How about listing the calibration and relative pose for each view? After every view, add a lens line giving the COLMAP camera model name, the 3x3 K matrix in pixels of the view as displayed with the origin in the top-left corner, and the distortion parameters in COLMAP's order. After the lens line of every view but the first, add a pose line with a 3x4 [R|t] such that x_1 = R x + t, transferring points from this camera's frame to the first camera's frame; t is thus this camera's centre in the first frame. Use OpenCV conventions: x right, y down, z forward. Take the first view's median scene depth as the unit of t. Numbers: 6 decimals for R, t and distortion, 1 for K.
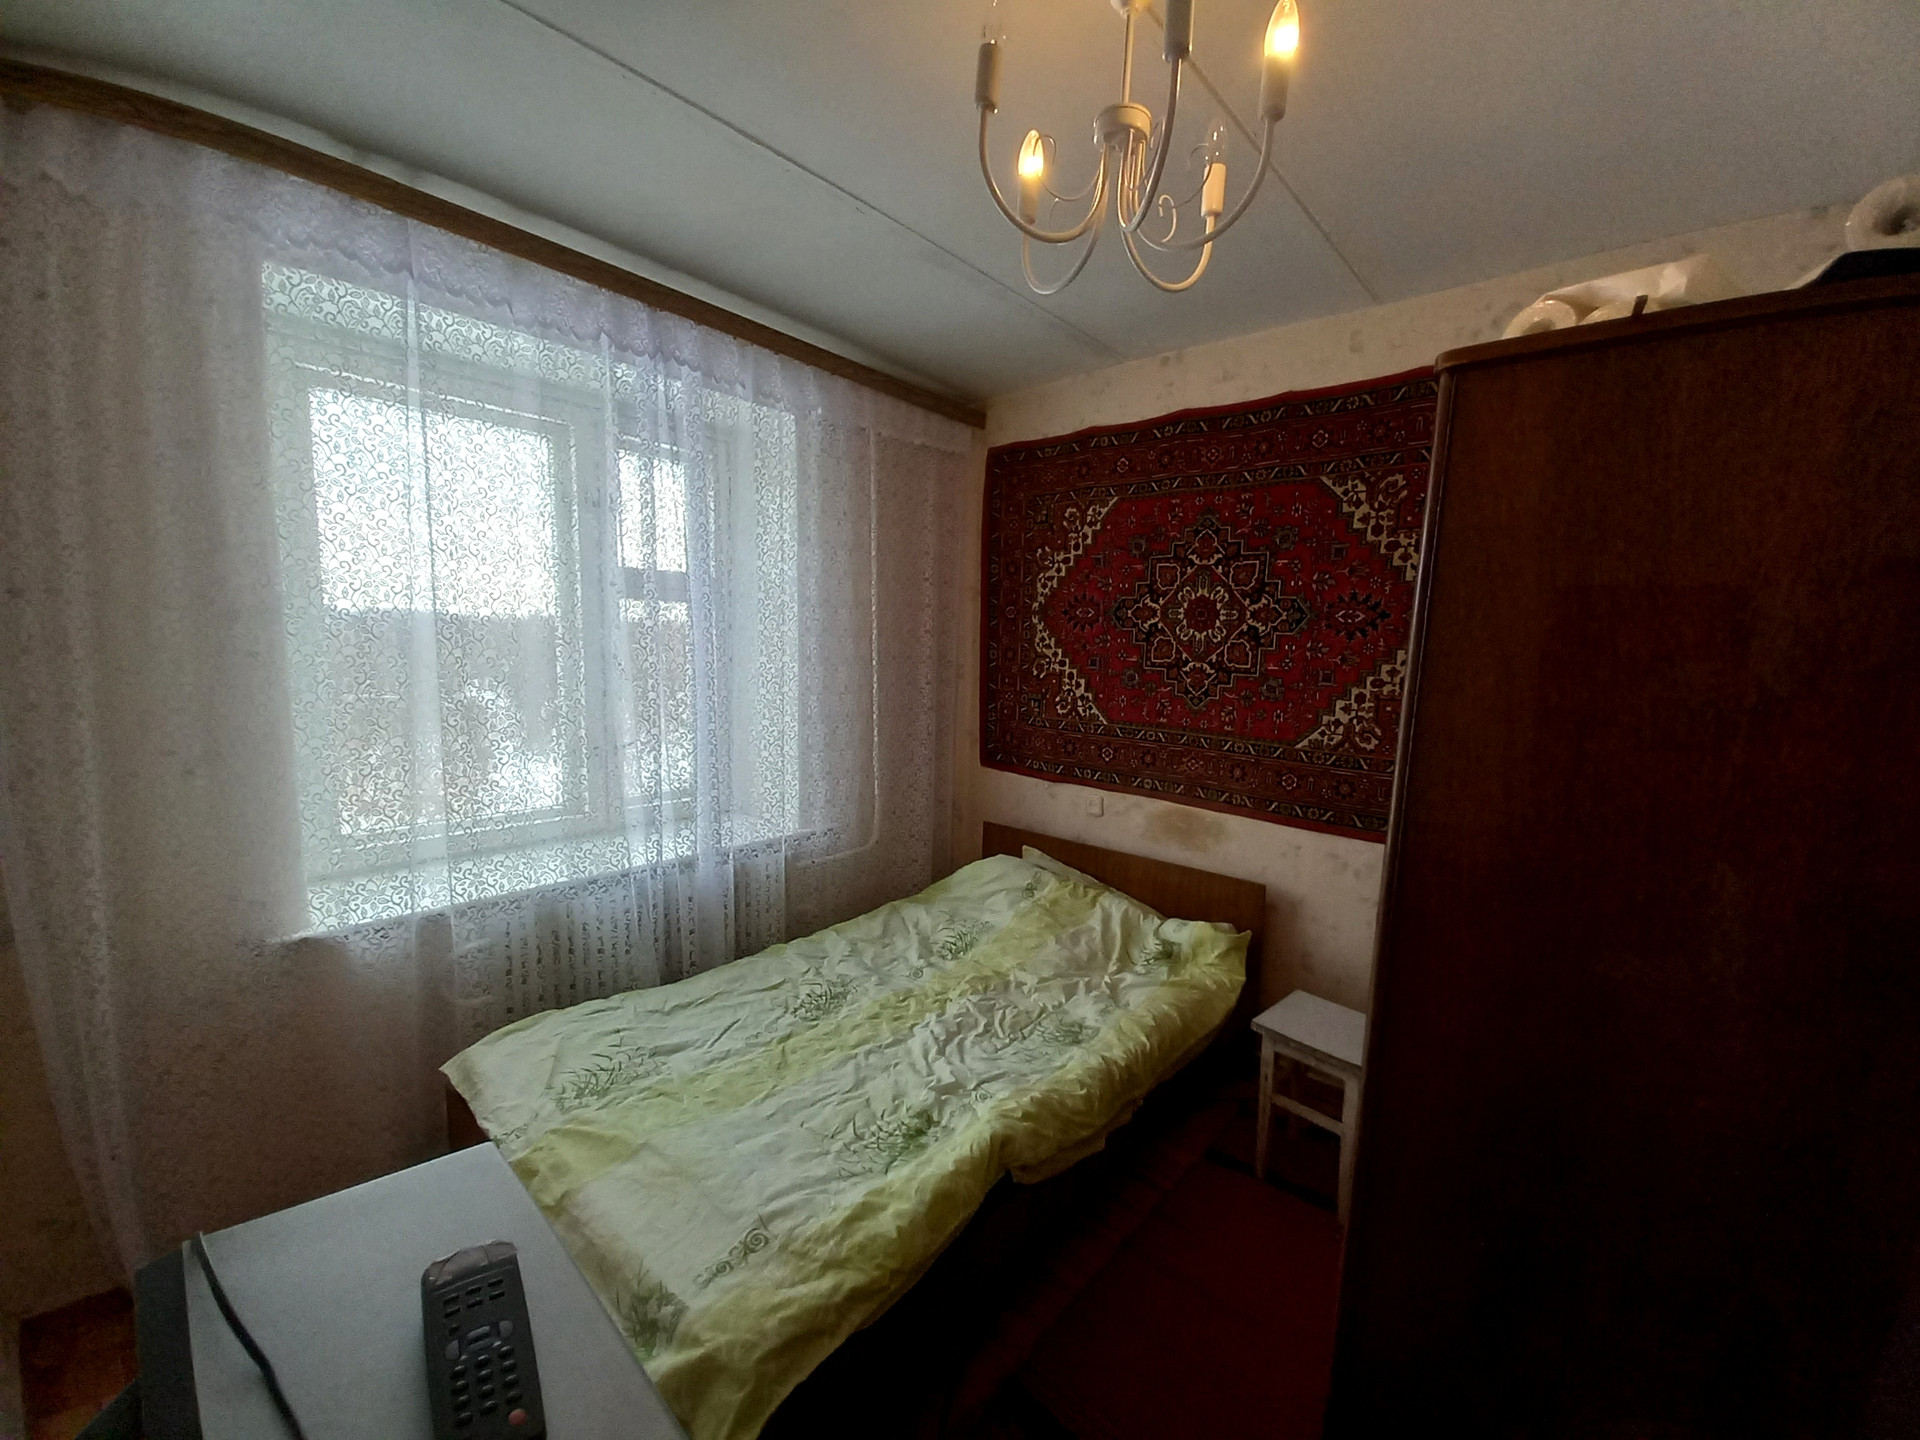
lens RADIAL K [[746.6, 0, 952.4], [0, 746.6, 723.7], [0, 0, 1]] dist [0.021612, -0.016128]
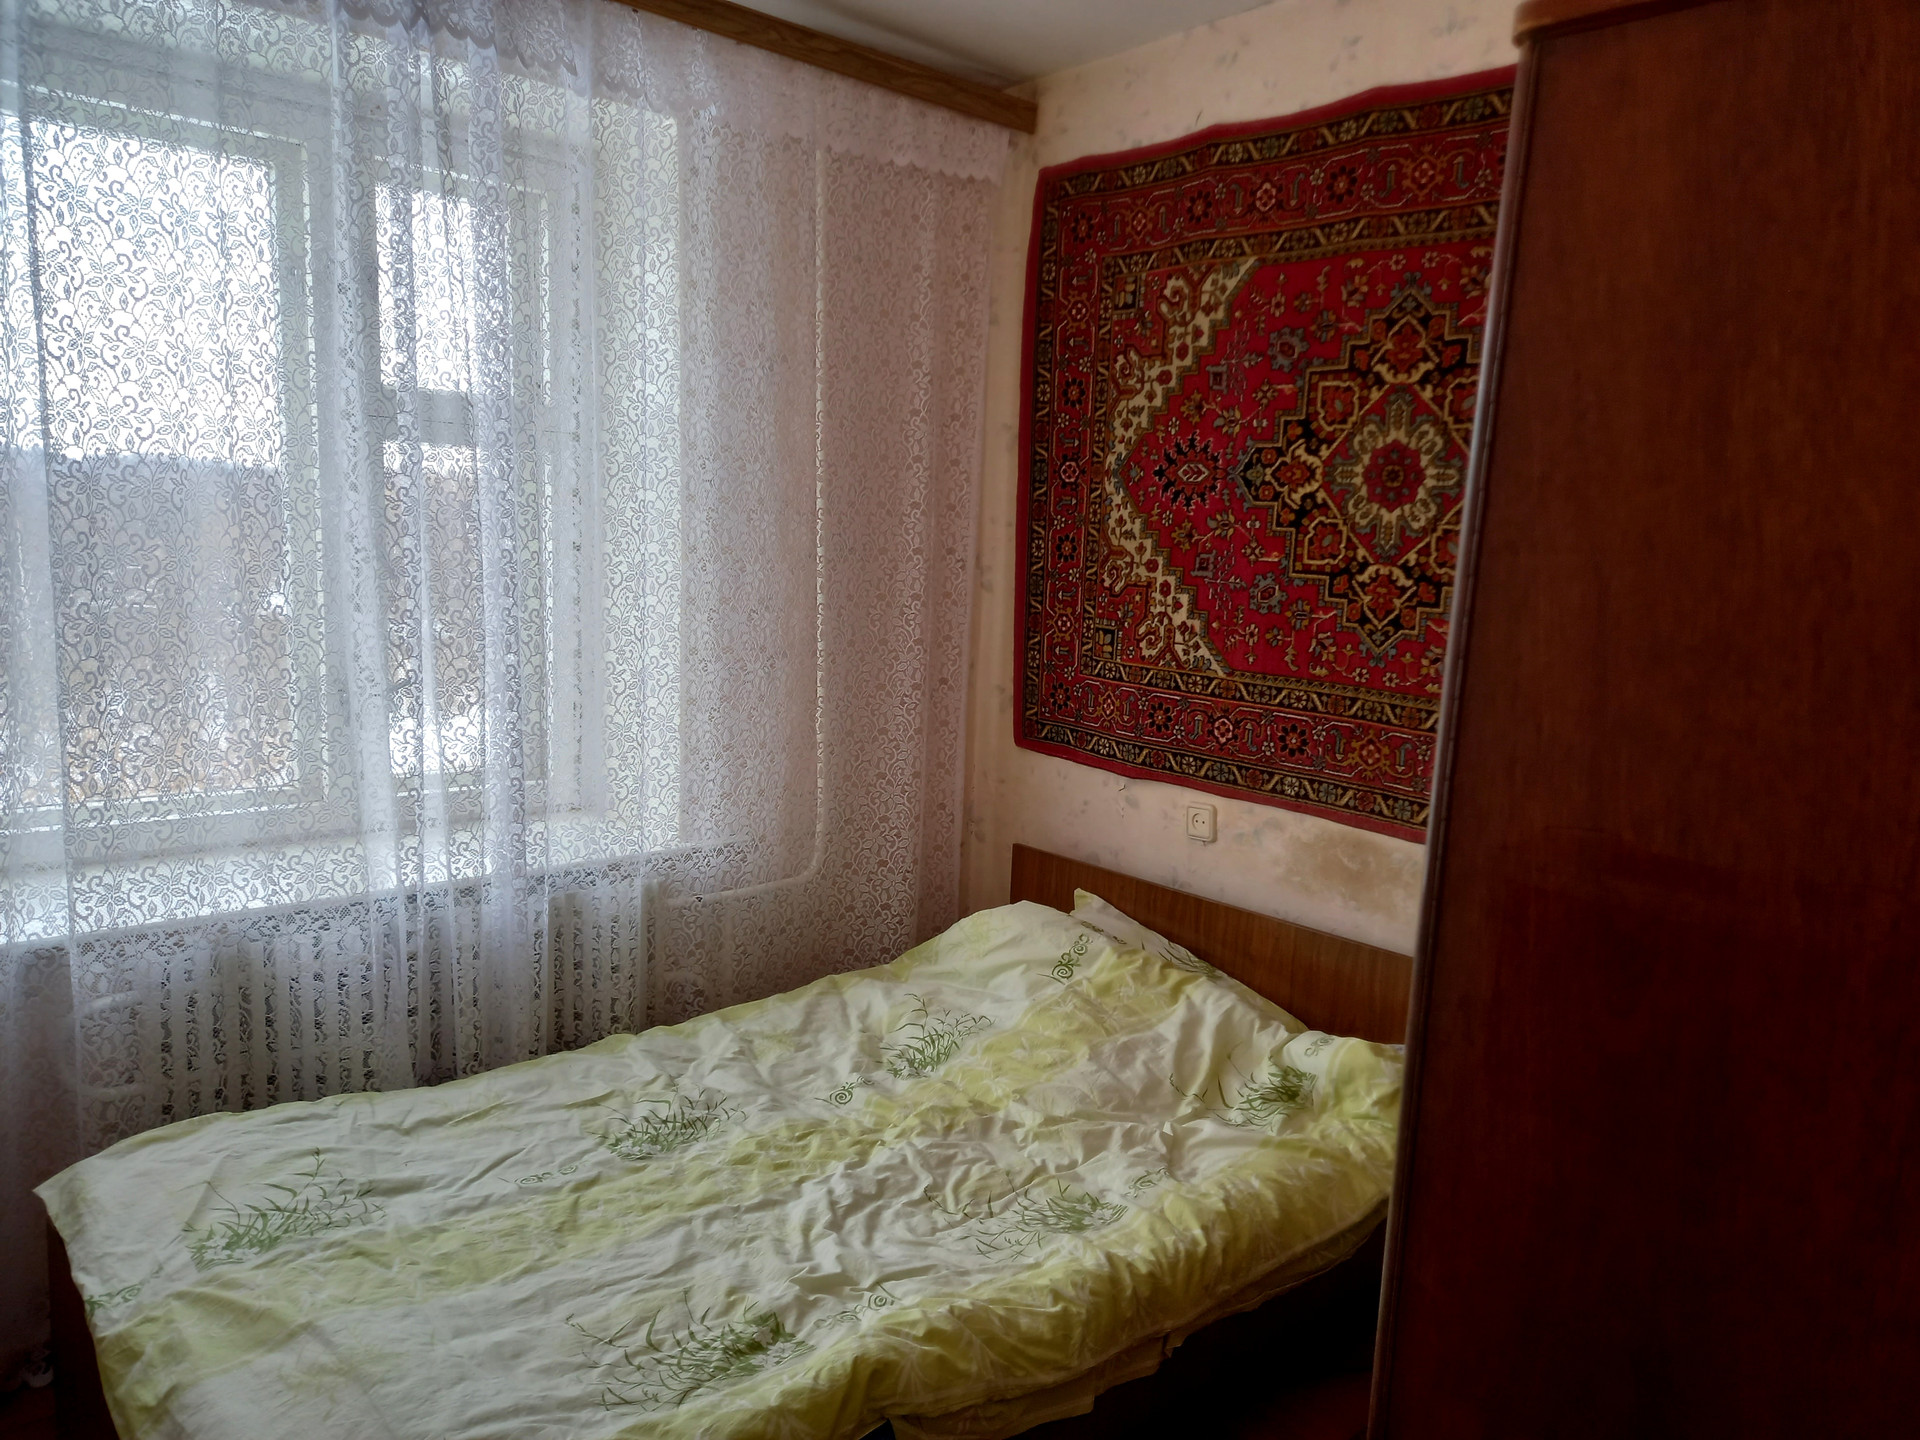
lens RADIAL K [[1383.3, 0, 972.5], [0, 1383.3, 722.2], [0, 0, 1]] dist [0.080637, -0.068801]
pose [[0.990878, 0.031194, -0.131104, 0.185792], [-0.027322, 0.999139, 0.031229, 0.008553], [0.131965, -0.027362, 0.990877, -0.045293]]
